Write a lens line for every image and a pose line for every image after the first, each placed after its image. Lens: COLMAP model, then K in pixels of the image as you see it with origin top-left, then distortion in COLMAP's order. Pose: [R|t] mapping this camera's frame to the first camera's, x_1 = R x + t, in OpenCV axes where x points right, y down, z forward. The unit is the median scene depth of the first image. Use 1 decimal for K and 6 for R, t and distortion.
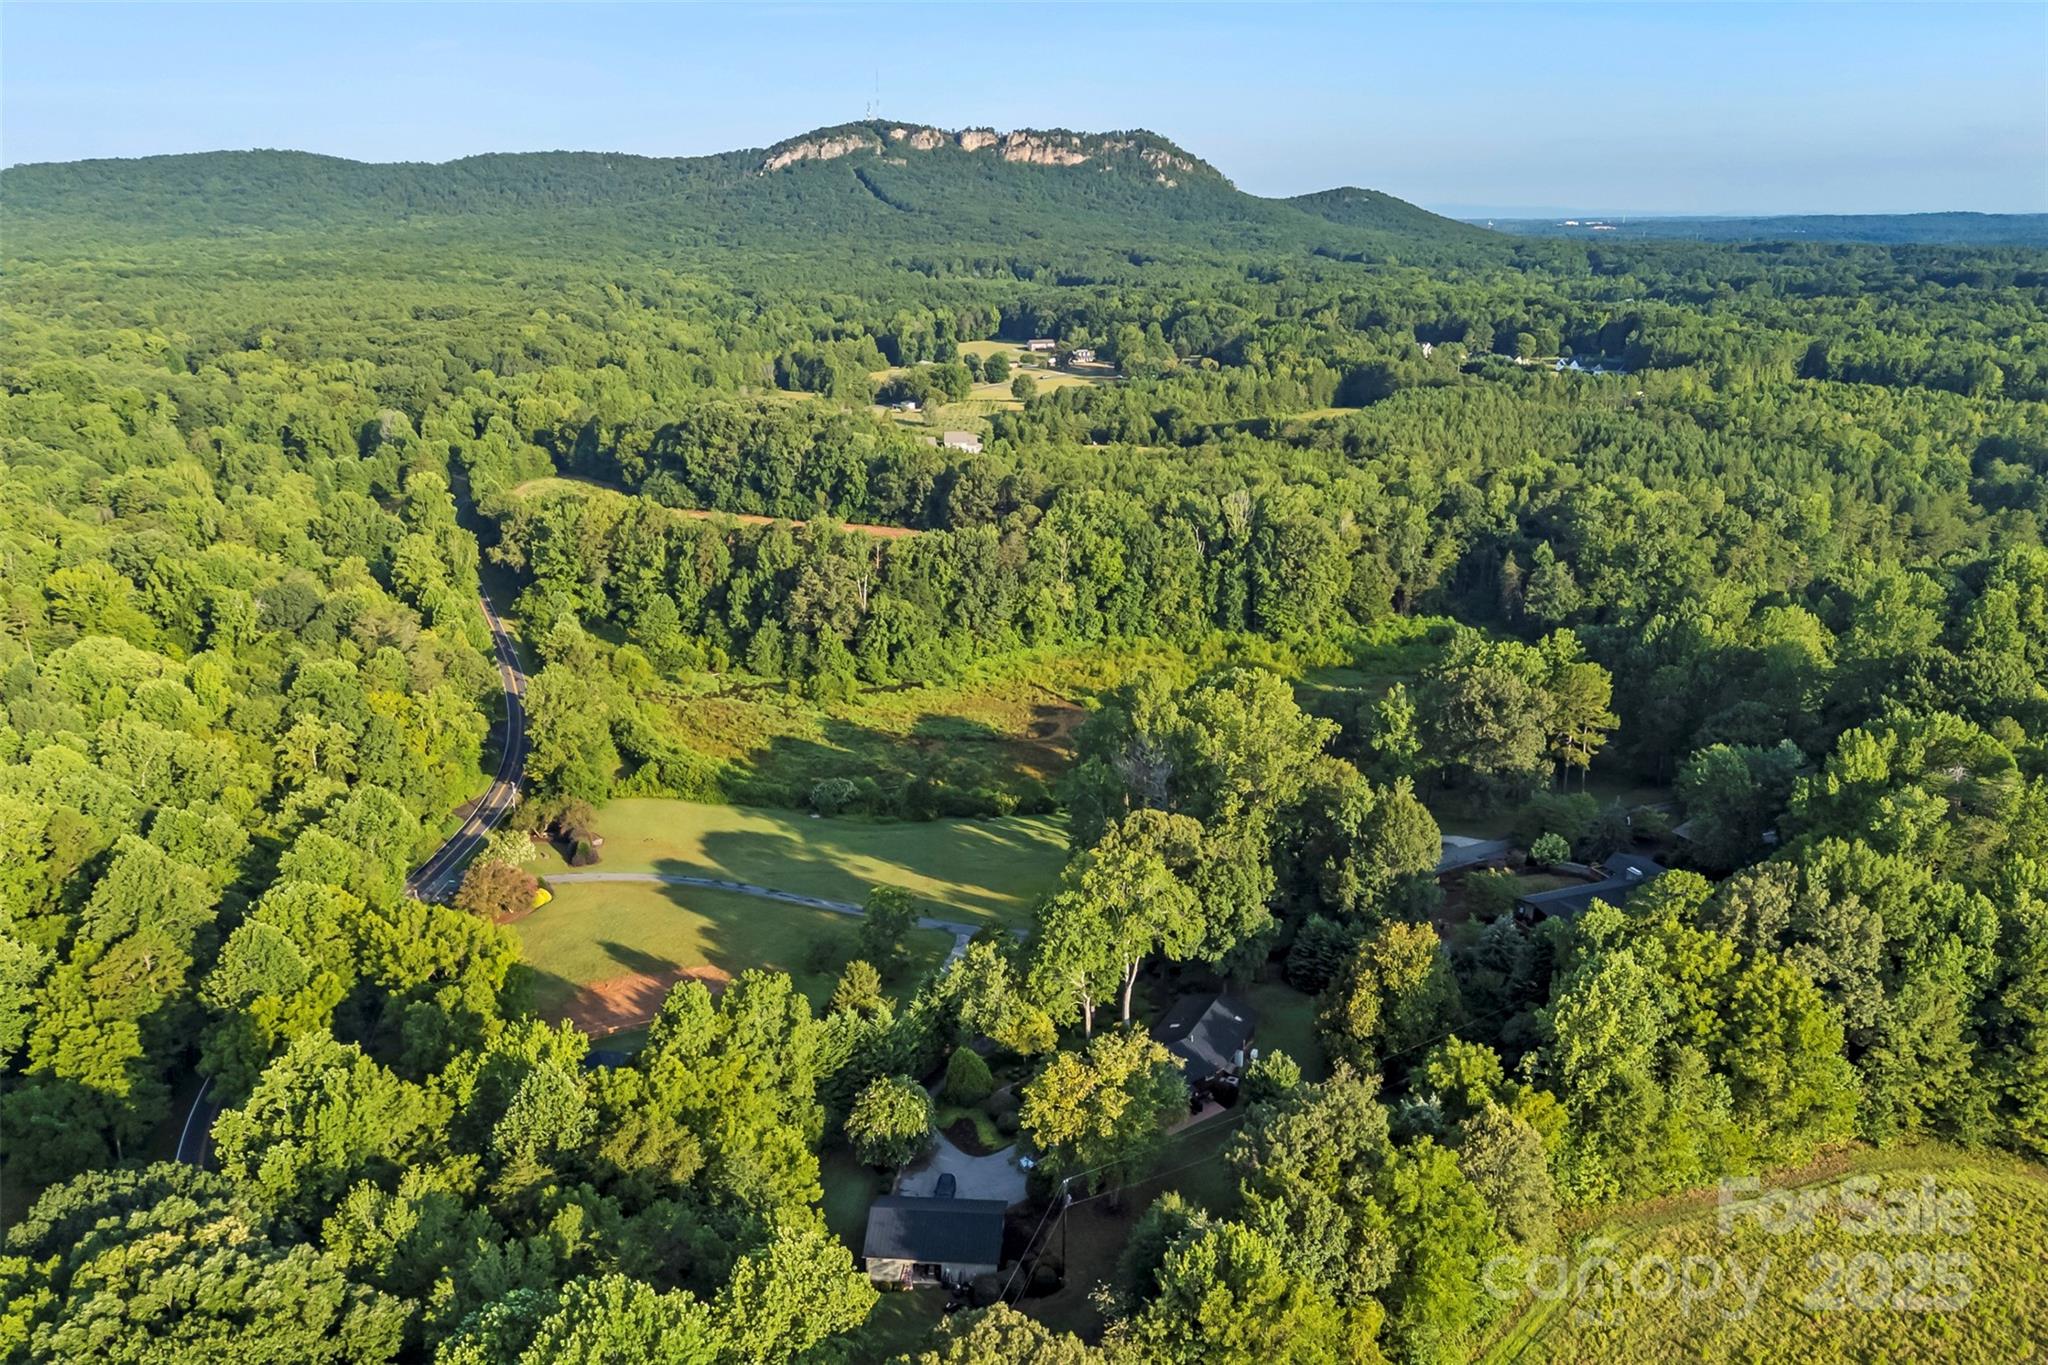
lens RADIAL K [[1486.5, 0, 1024.0], [0, 1486.5, 682.5], [0, 0, 1]] dist [0.166206, -0.397445]
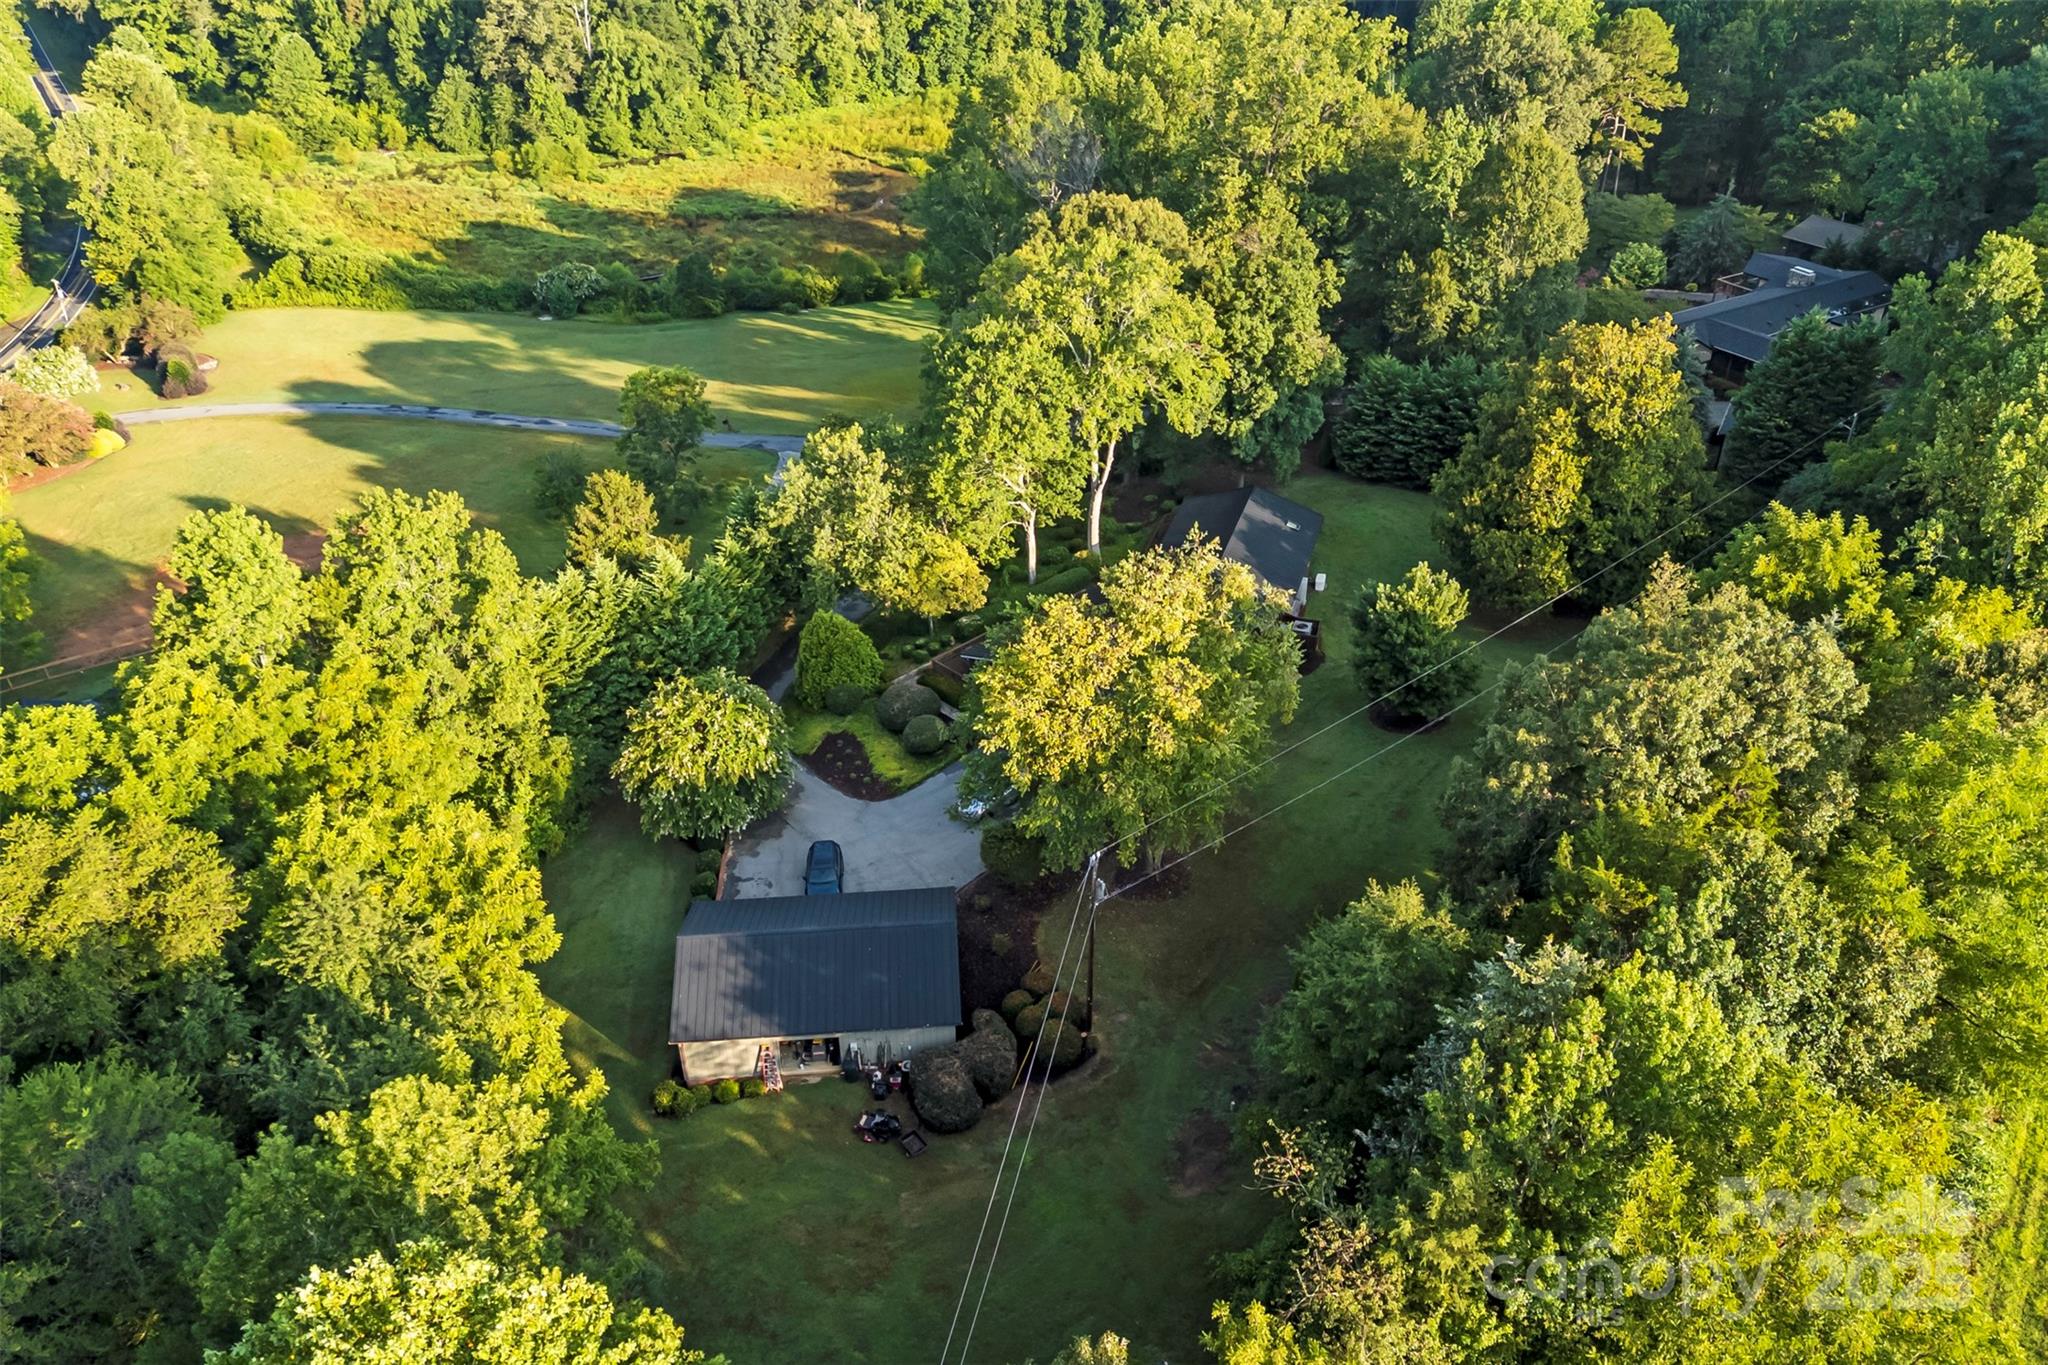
lens RADIAL K [[1491.7, 0, 1024.0], [0, 1491.7, 682.5], [0, 0, 1]] dist [0.086436, -0.091651]
pose [[0.988769, -0.086577, 0.121822, -0.034389], [0.049495, 0.958813, 0.279693, 0.111407], [-0.141020, -0.270522, 0.952329, 0.432404]]
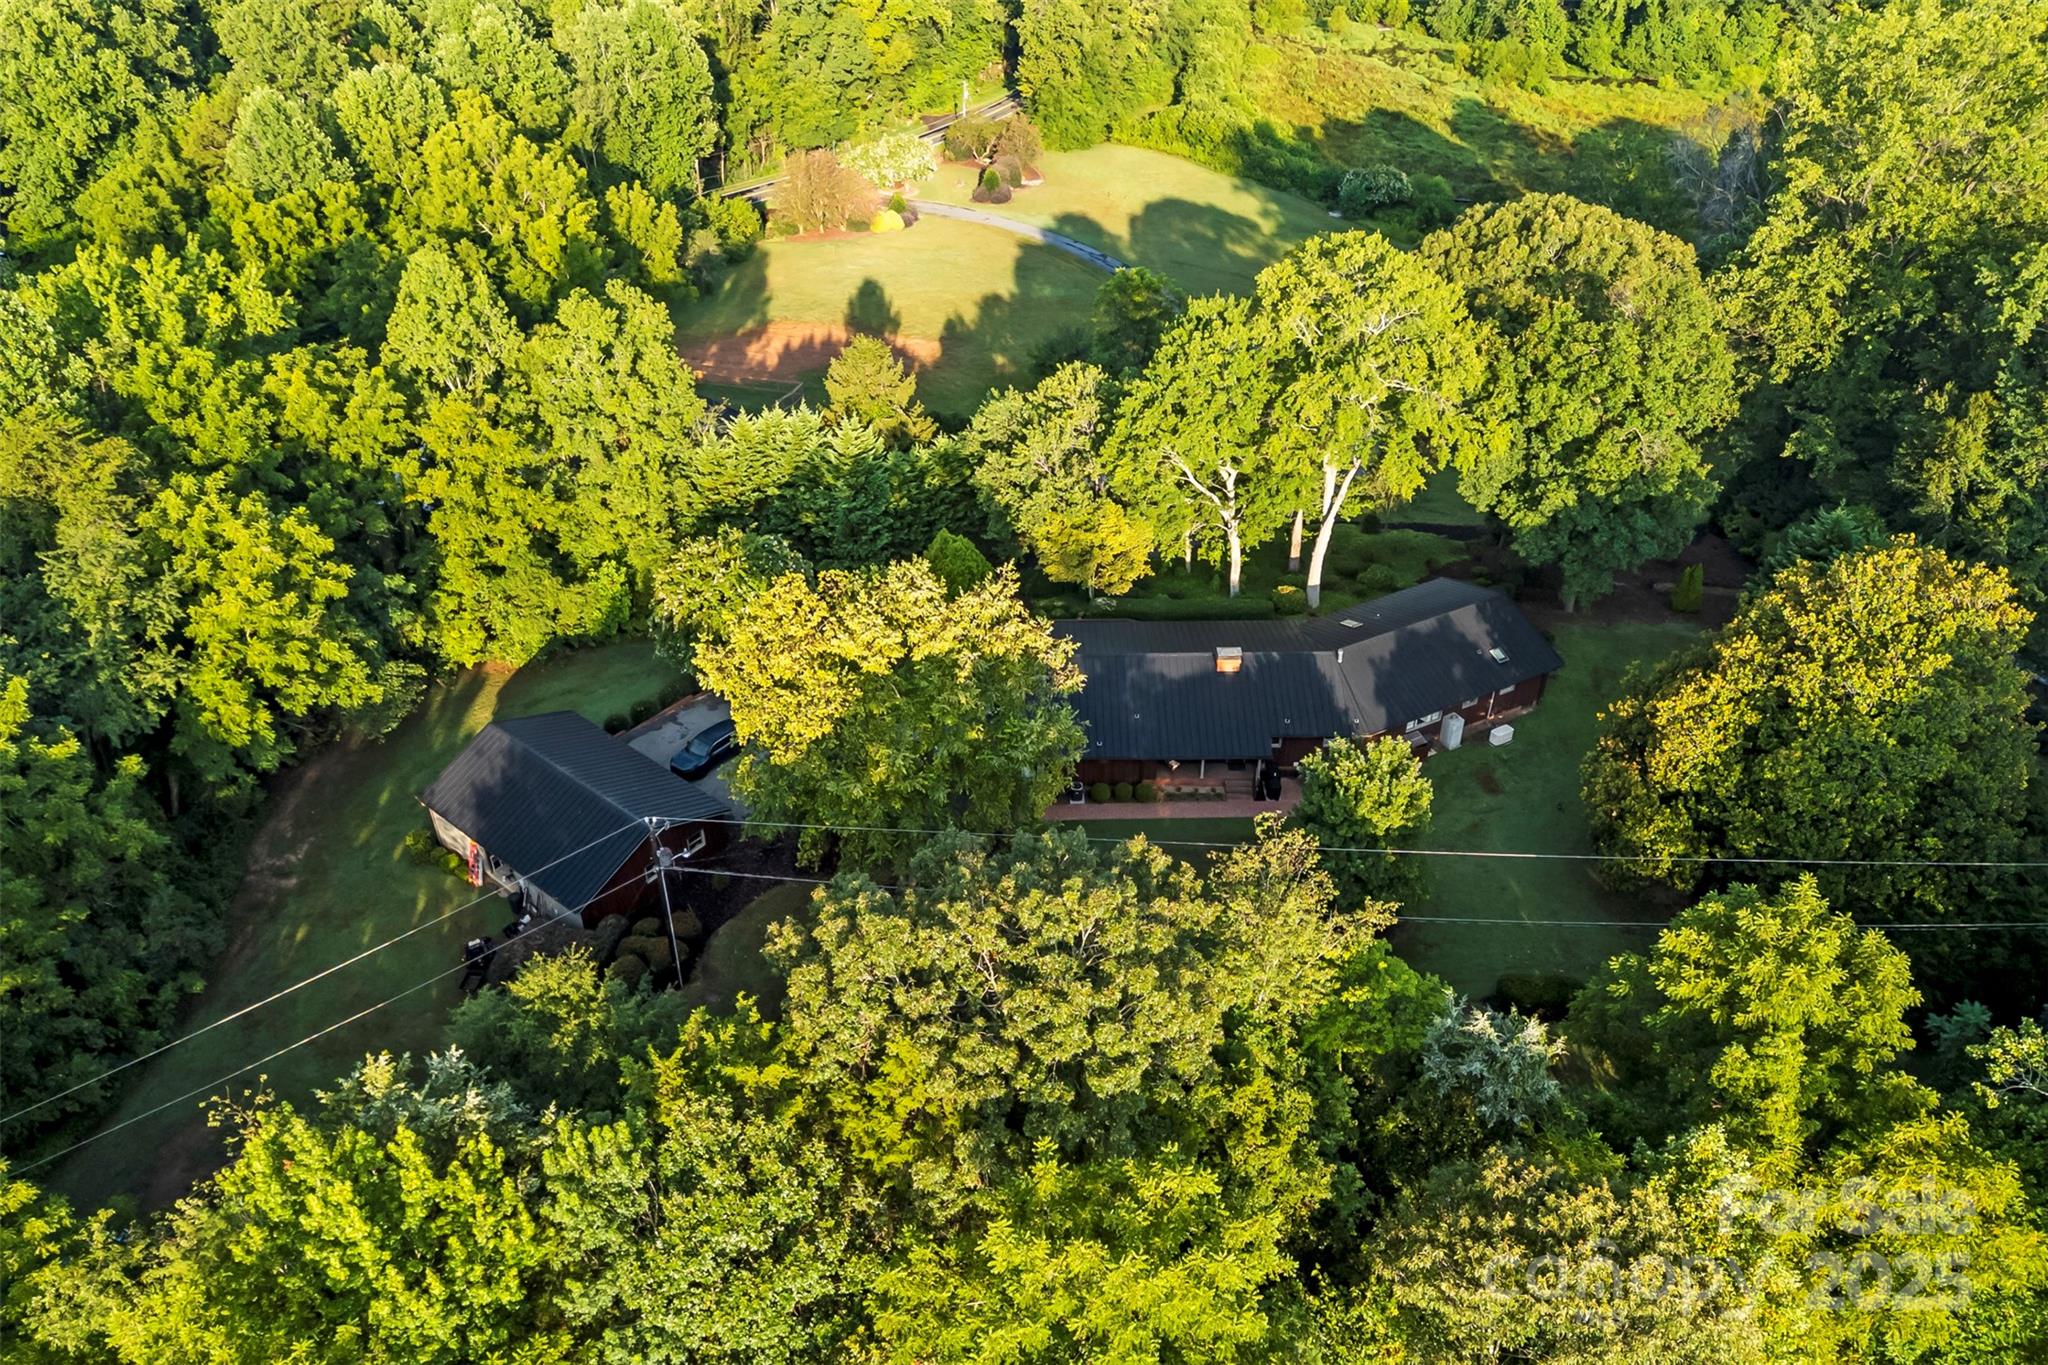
lens RADIAL K [[1491.7, 0, 1024.0], [0, 1491.7, 682.5], [0, 0, 1]] dist [0.086436, -0.091651]
pose [[0.816213, 0.342419, -0.465345, 0.233932], [-0.167038, 0.910904, 0.377295, 0.080010], [0.553078, -0.230223, 0.800689, 0.532708]]
